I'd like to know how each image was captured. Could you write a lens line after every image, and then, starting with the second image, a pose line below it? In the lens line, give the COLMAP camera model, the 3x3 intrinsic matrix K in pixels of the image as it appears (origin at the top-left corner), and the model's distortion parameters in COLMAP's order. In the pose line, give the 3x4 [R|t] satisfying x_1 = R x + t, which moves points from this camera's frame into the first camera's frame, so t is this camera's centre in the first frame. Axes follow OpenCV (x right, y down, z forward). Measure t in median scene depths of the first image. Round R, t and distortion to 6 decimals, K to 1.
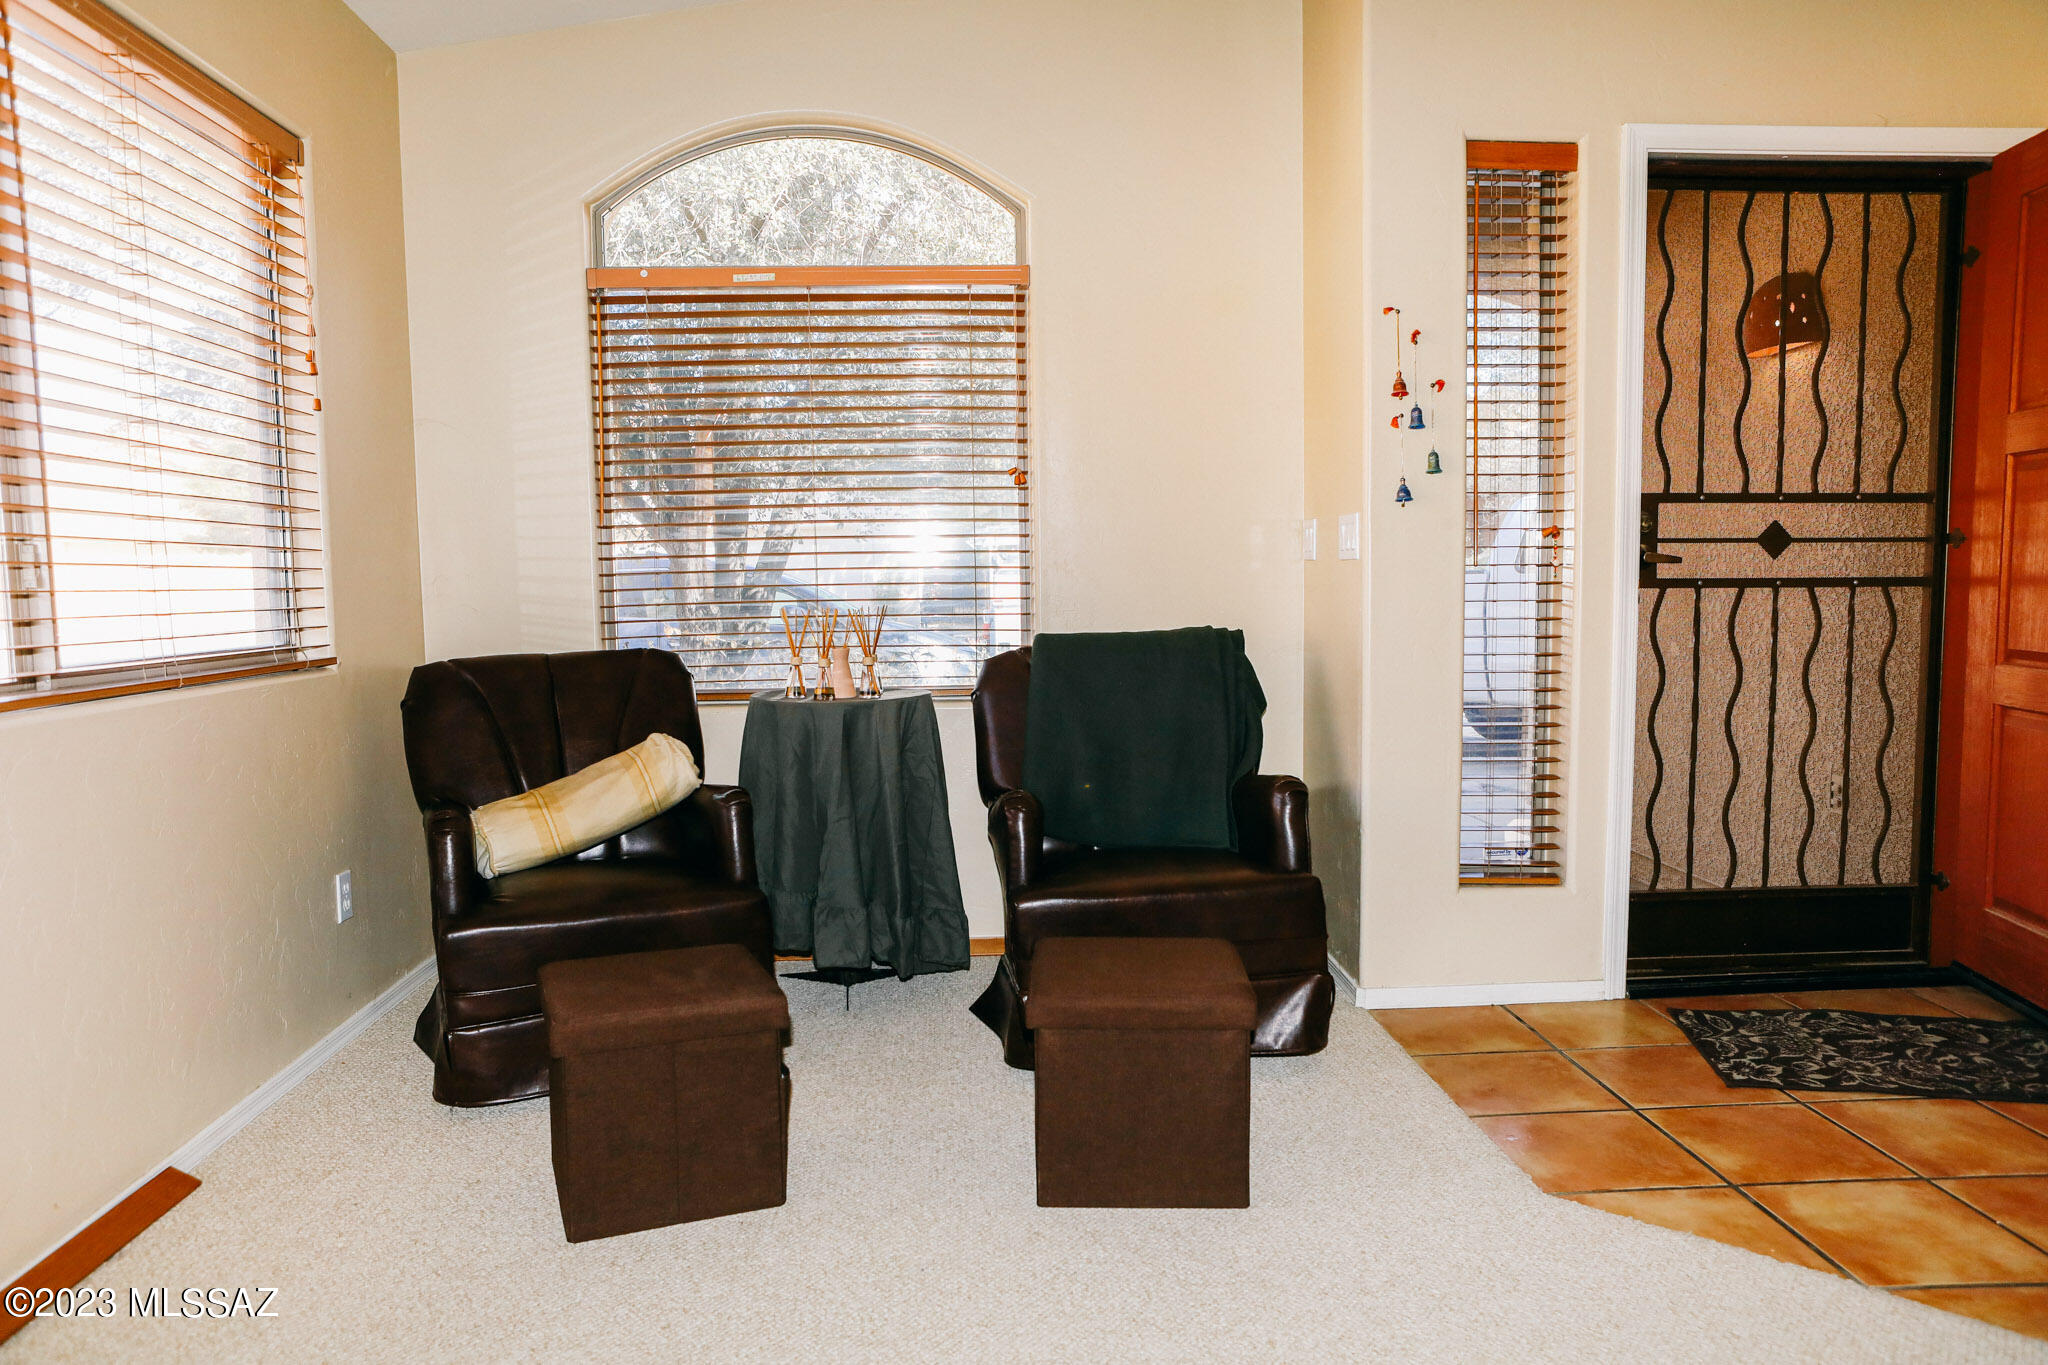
lens RADIAL K [[1419.8, 0, 1037.2], [0, 1419.8, 677.0], [0, 0, 1]] dist [-0.061819, 0.074585]
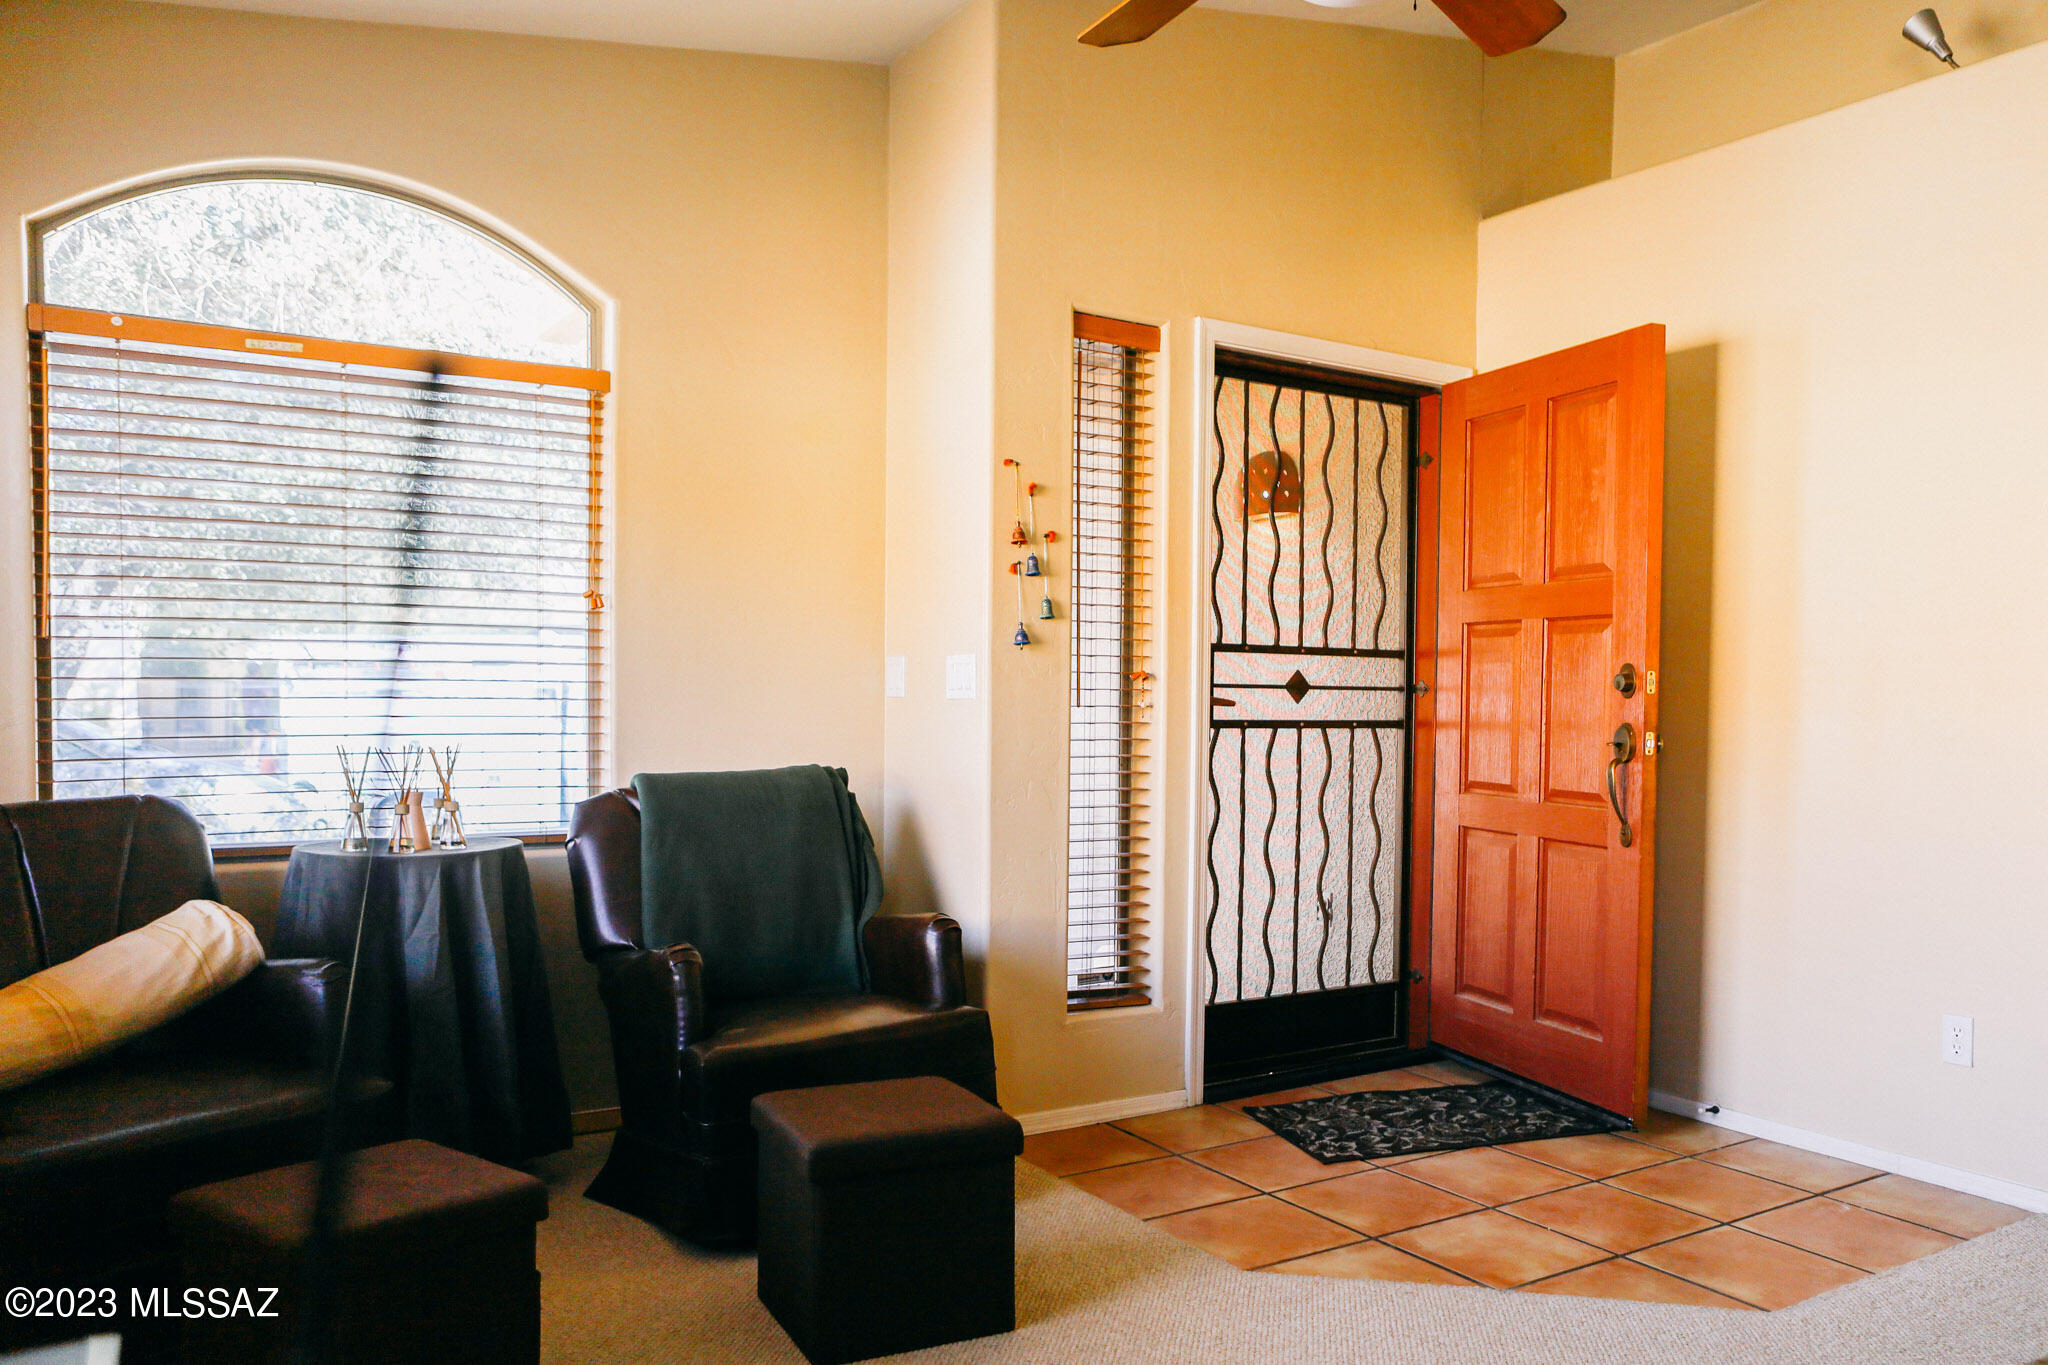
lens RADIAL K [[1578.7, 0, 1163.3], [0, 1578.7, 710.1], [0, 0, 1]] dist [-0.076693, 0.105236]
pose [[0.854714, 0.013476, 0.518925, -0.244957], [0.020332, 0.998027, -0.059406, -0.004513], [-0.518701, 0.061326, 0.852753, -0.042361]]
